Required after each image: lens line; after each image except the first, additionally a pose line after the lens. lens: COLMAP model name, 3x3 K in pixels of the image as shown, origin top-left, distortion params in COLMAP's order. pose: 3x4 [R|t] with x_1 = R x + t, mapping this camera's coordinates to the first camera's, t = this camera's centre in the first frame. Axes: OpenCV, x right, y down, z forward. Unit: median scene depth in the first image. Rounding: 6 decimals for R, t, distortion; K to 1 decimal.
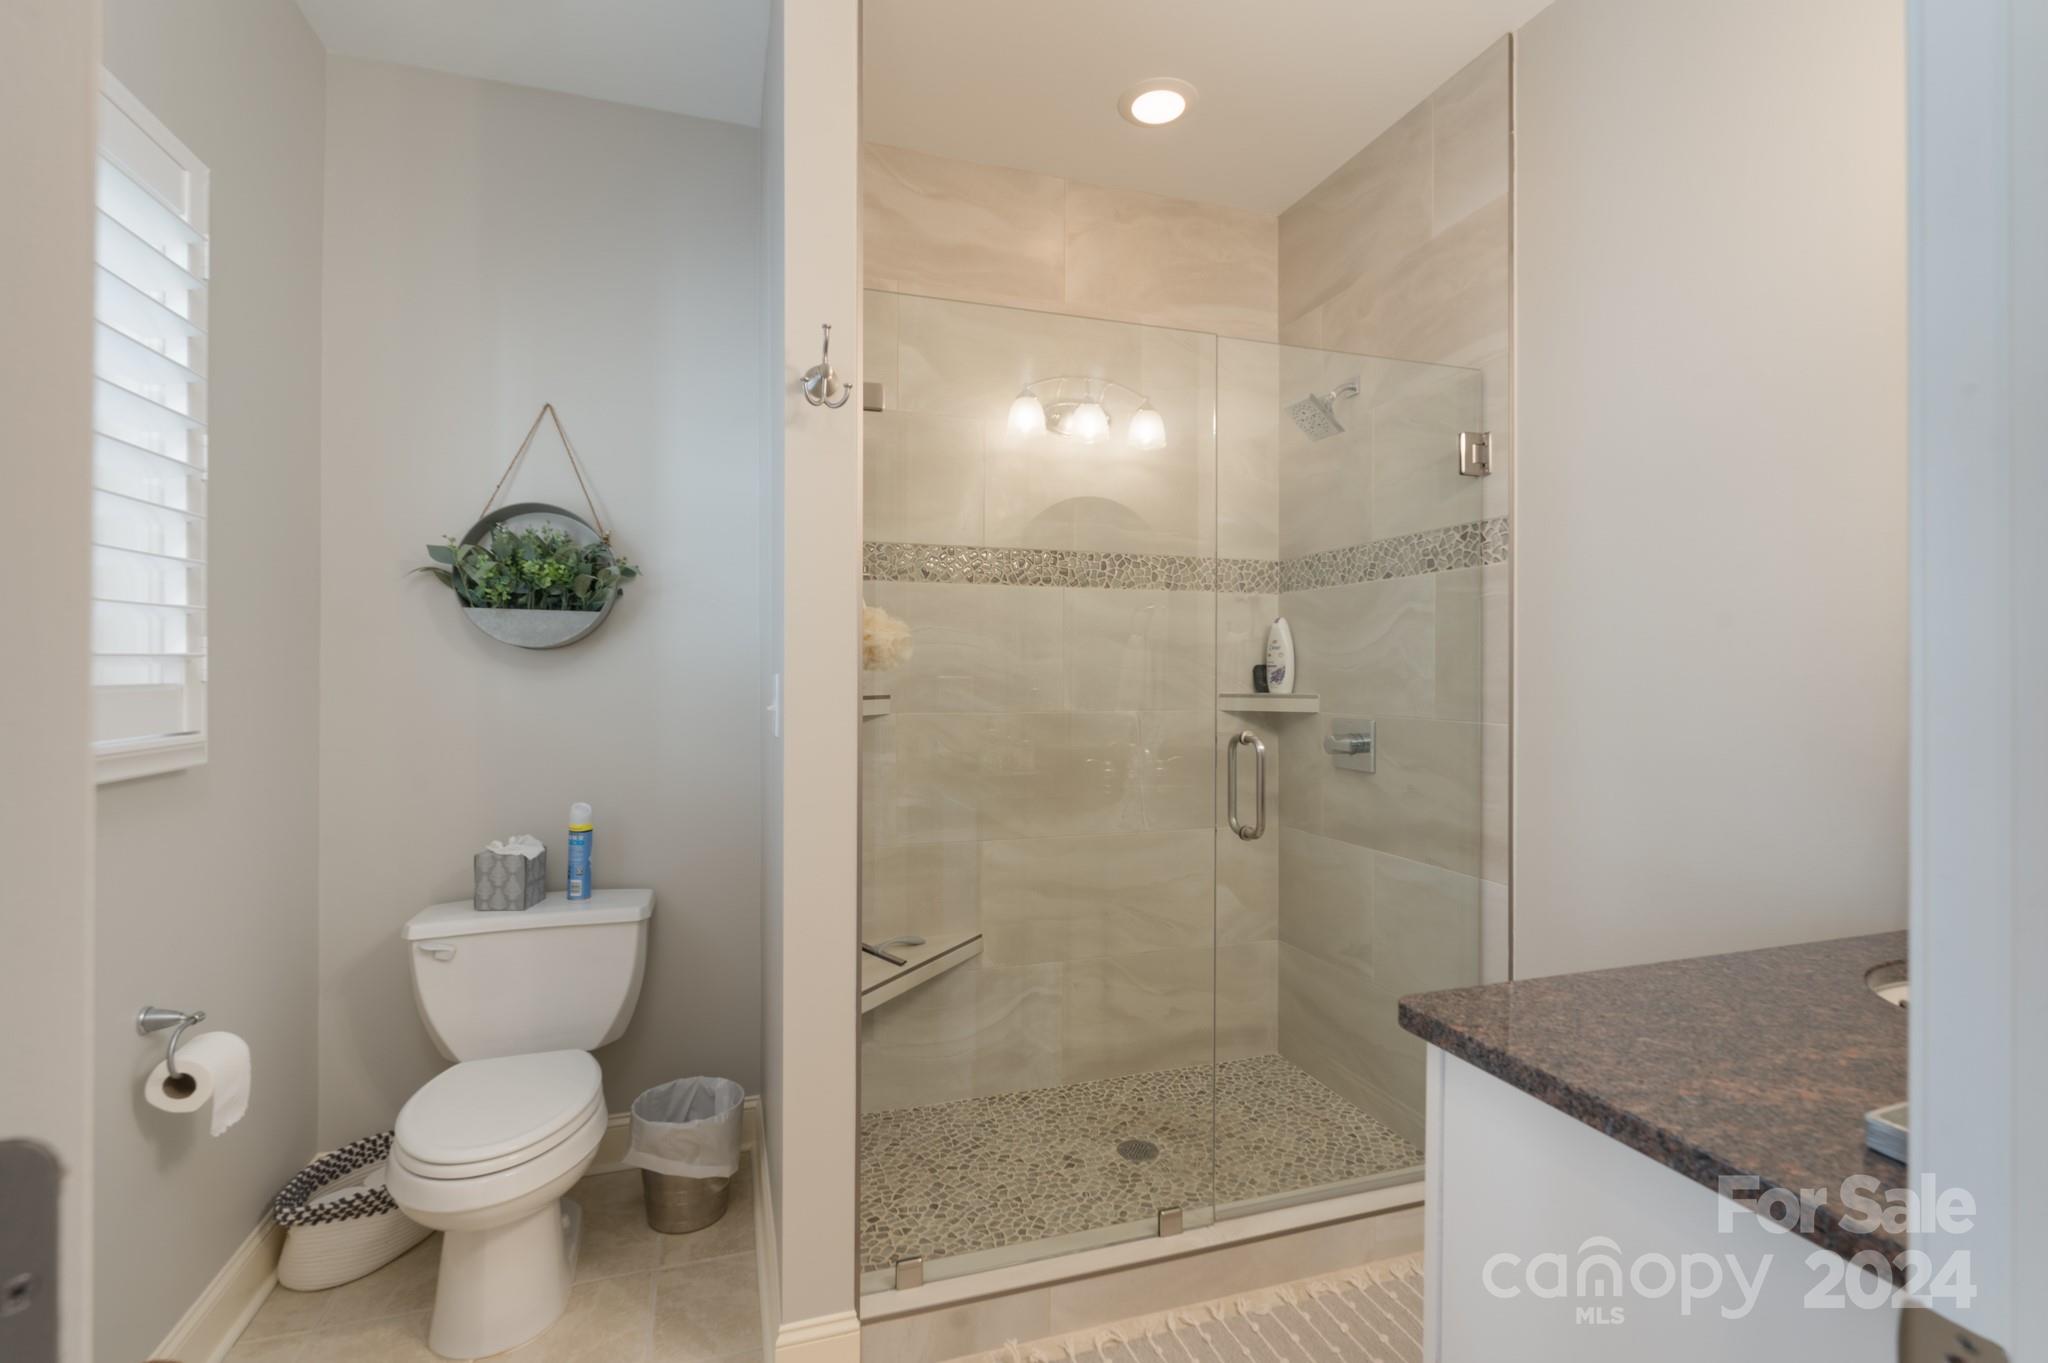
lens RADIAL K [[919.1, 0, 1015.3], [0, 919.1, 665.6], [0, 0, 1]] dist [-0.002199, -0.000323]
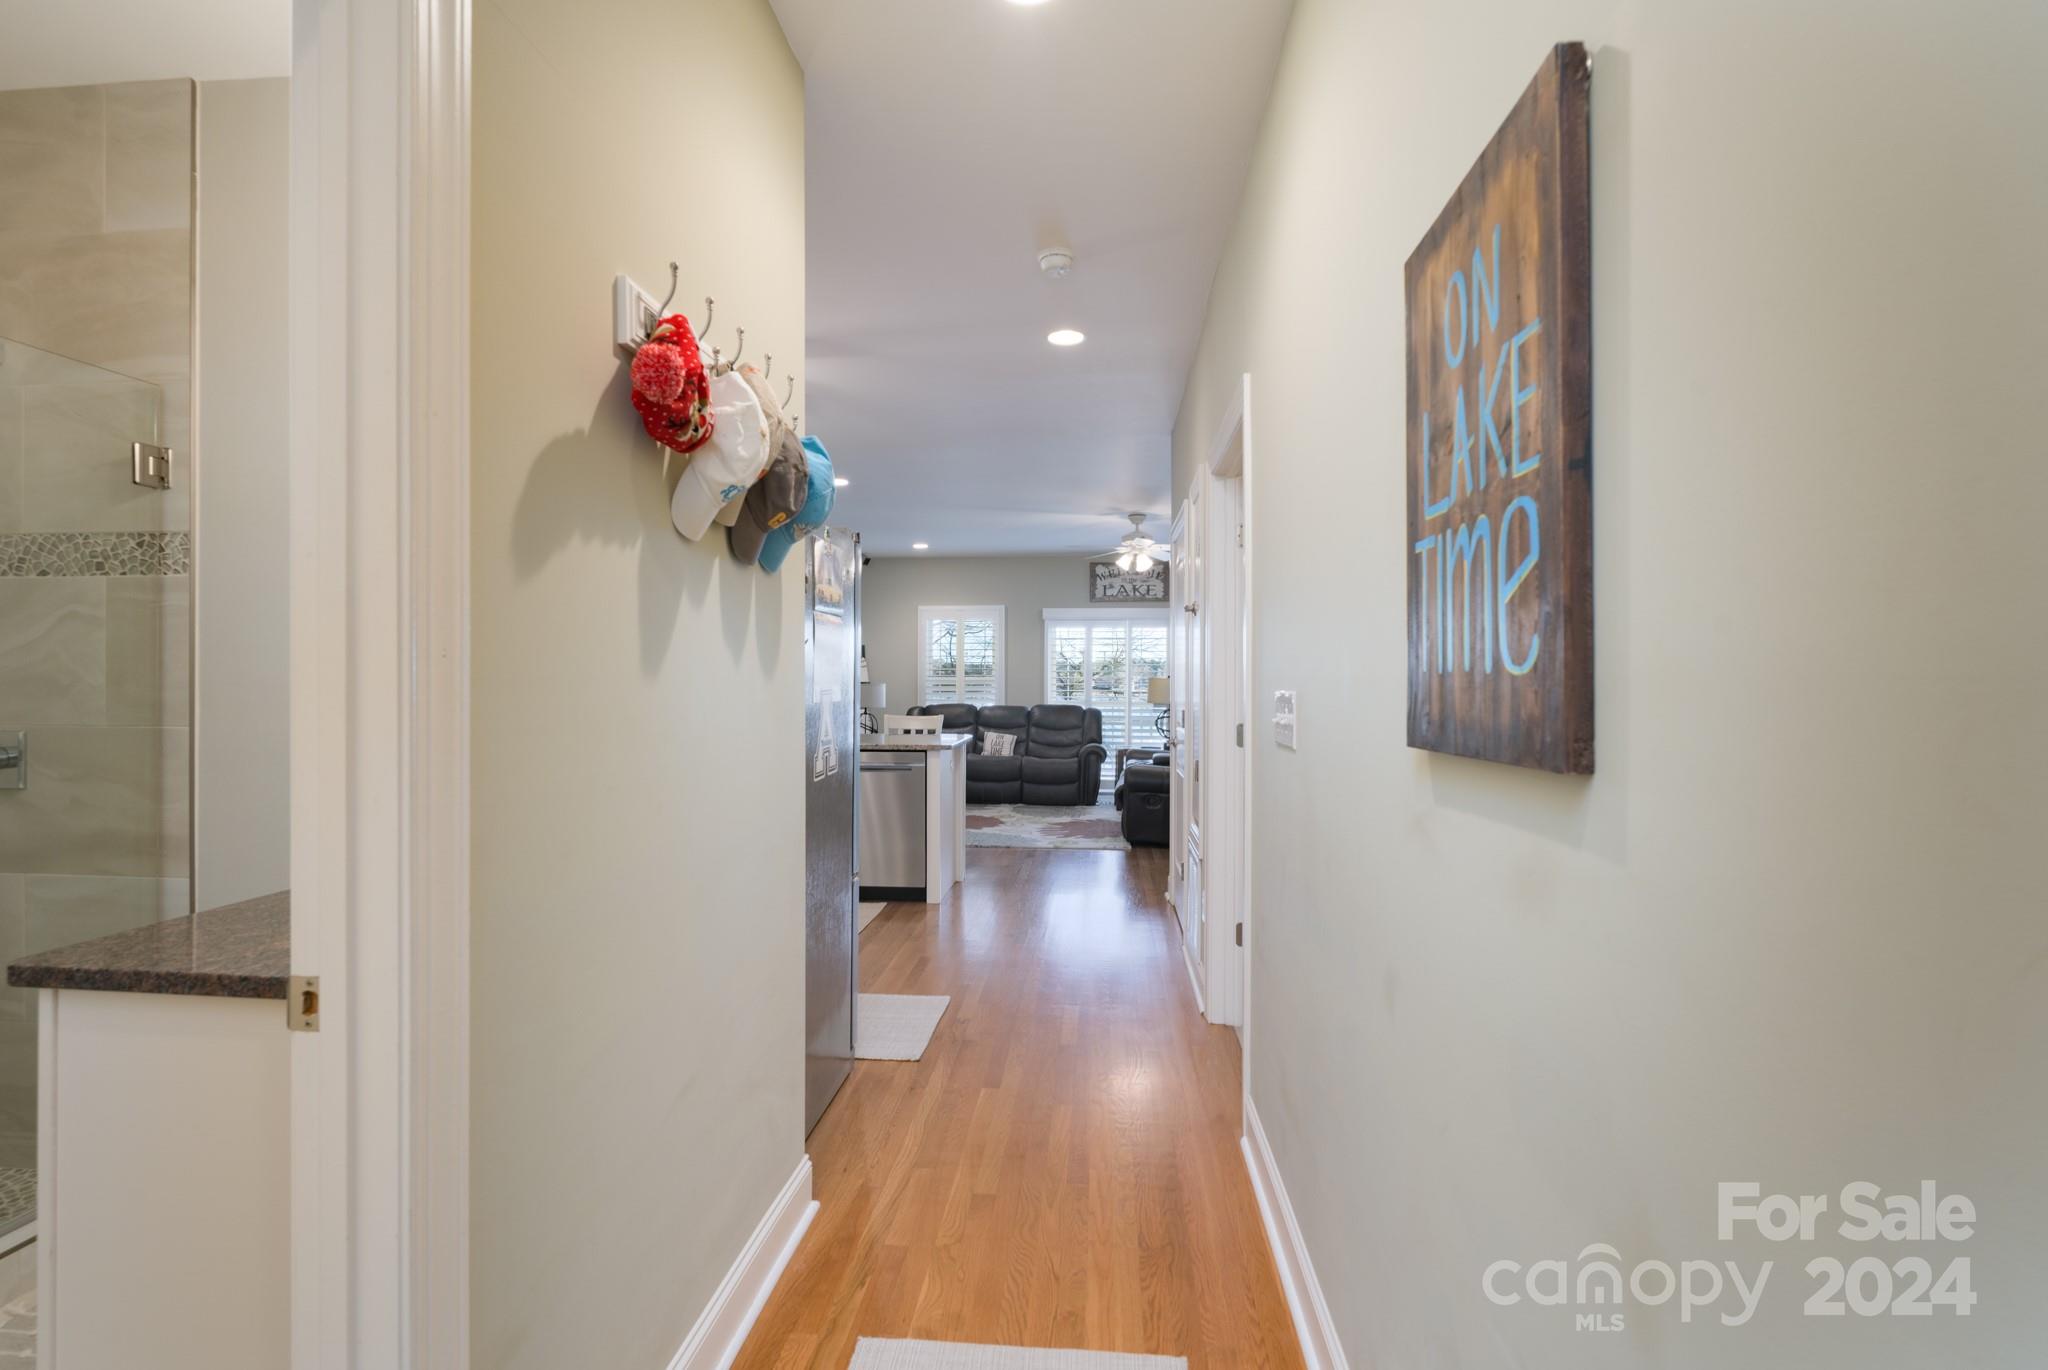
lens RADIAL K [[933.9, 0, 1024.0], [0, 933.9, 685.0], [0, 0, 1]] dist [-0.004249, -0.000425]
pose [[0.392726, -0.005395, 0.919640, -0.073862], [-0.009603, 0.999904, 0.009967, -0.004979], [-0.919605, -0.012745, 0.392637, -0.306281]]
